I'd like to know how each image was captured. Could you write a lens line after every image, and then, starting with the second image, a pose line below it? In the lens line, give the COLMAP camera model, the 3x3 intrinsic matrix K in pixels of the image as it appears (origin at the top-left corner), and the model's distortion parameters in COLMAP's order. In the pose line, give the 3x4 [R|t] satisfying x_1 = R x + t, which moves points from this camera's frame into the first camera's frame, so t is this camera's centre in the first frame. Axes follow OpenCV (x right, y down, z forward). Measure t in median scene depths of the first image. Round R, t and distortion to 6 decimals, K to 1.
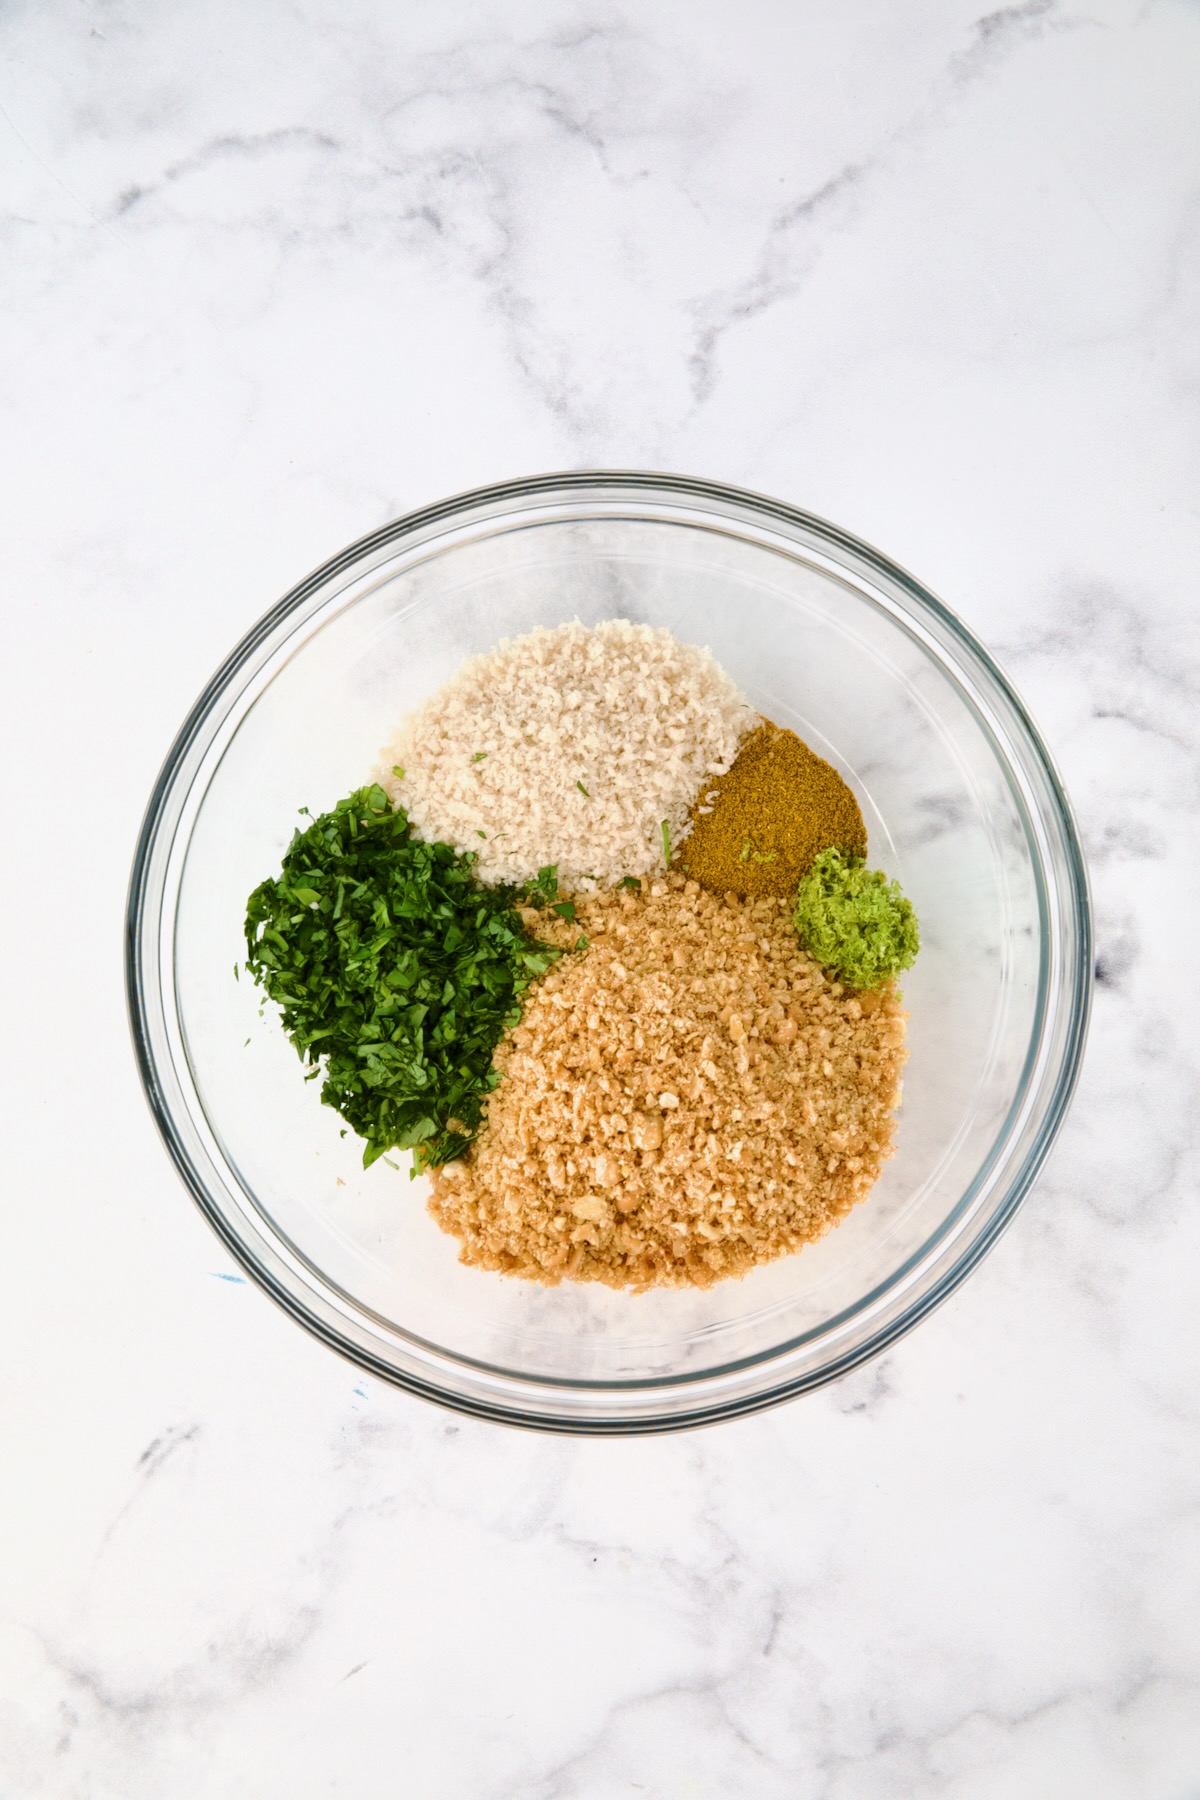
lens RADIAL K [[3062.7, 0, 598.5], [0, 3062.7, 908.2], [0, 0, 1]] dist [0.177231, 0.000000]
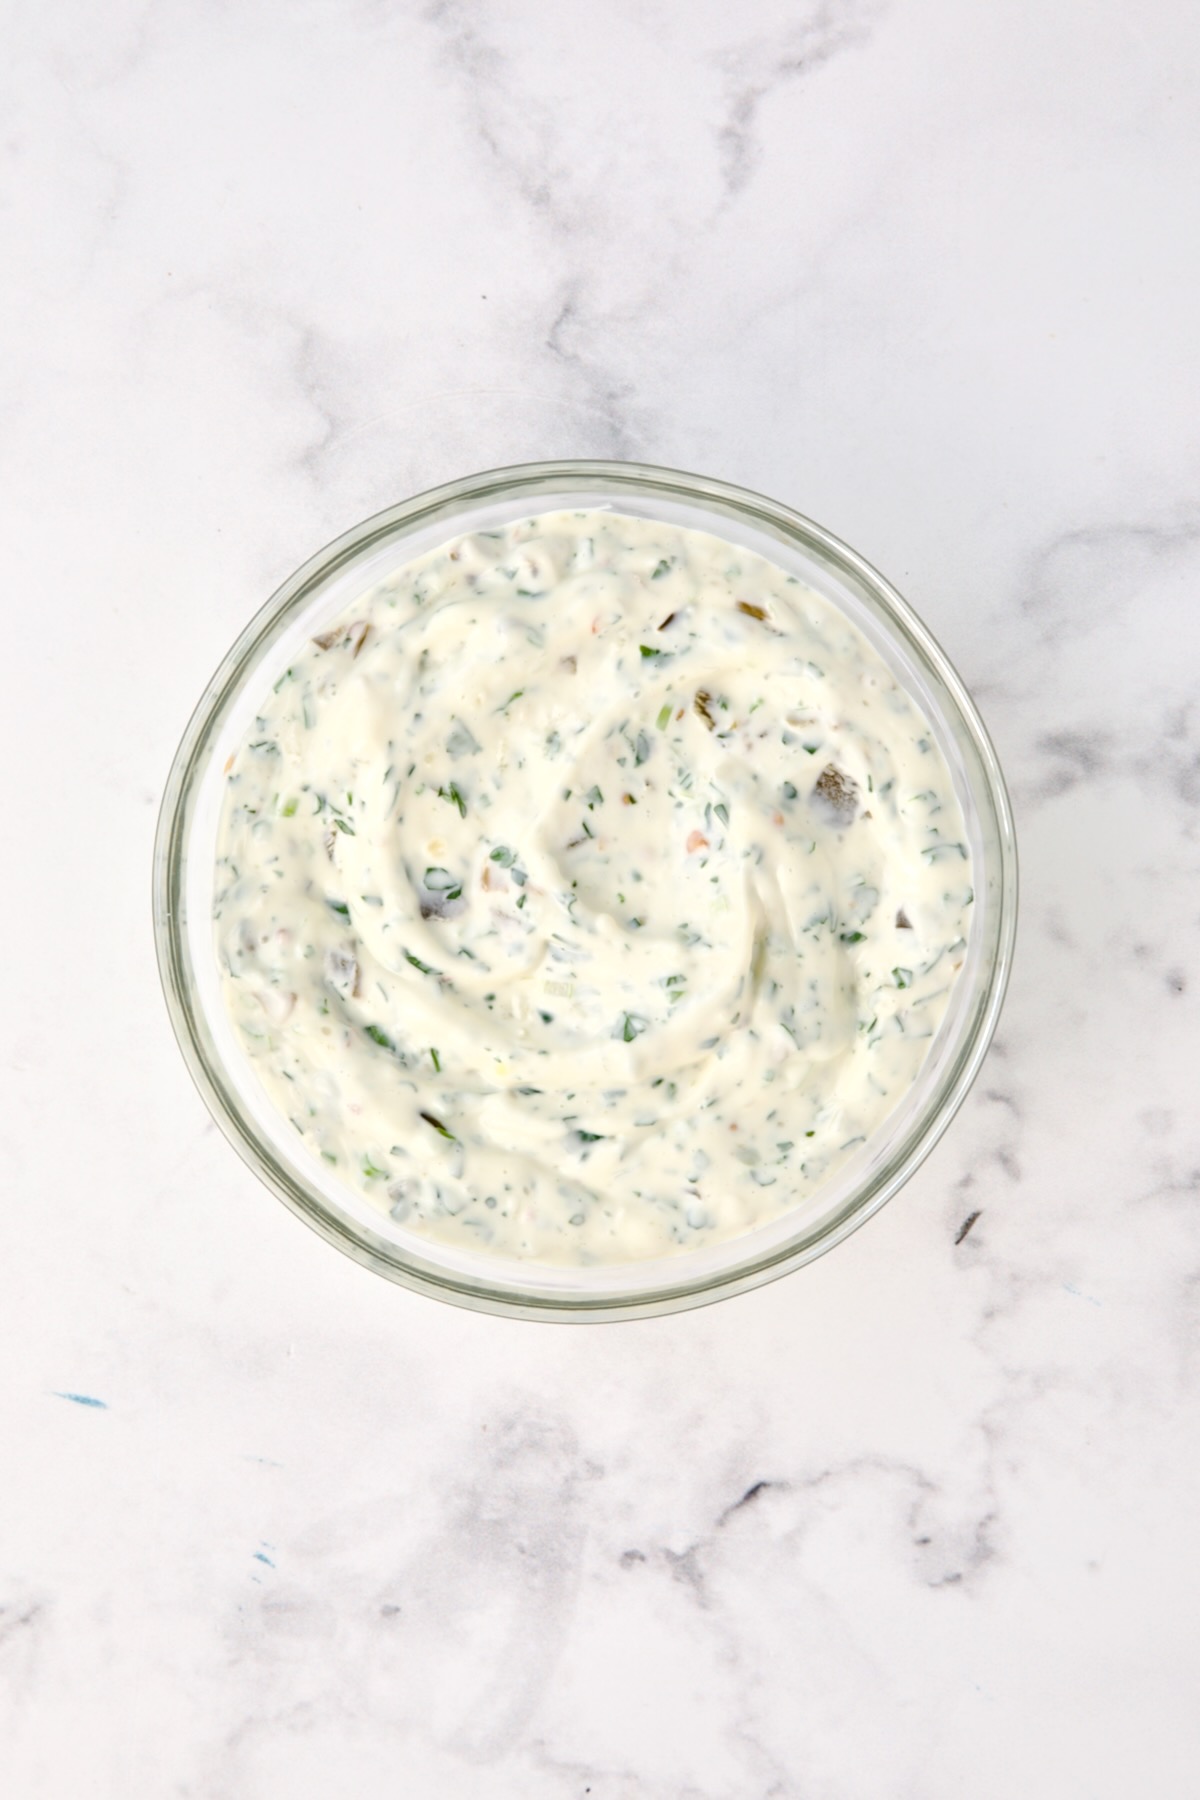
lens RADIAL K [[3655.3, 0, 602.8], [0, 3655.3, 891.8], [0, 0, 1]] dist [0.228676, 0.000000]
pose [[0.999995, 0.000574, 0.003187, -0.000546], [-0.000571, 0.999999, -0.000829, 0.001112], [-0.003188, 0.000827, 0.999995, 0.131345]]
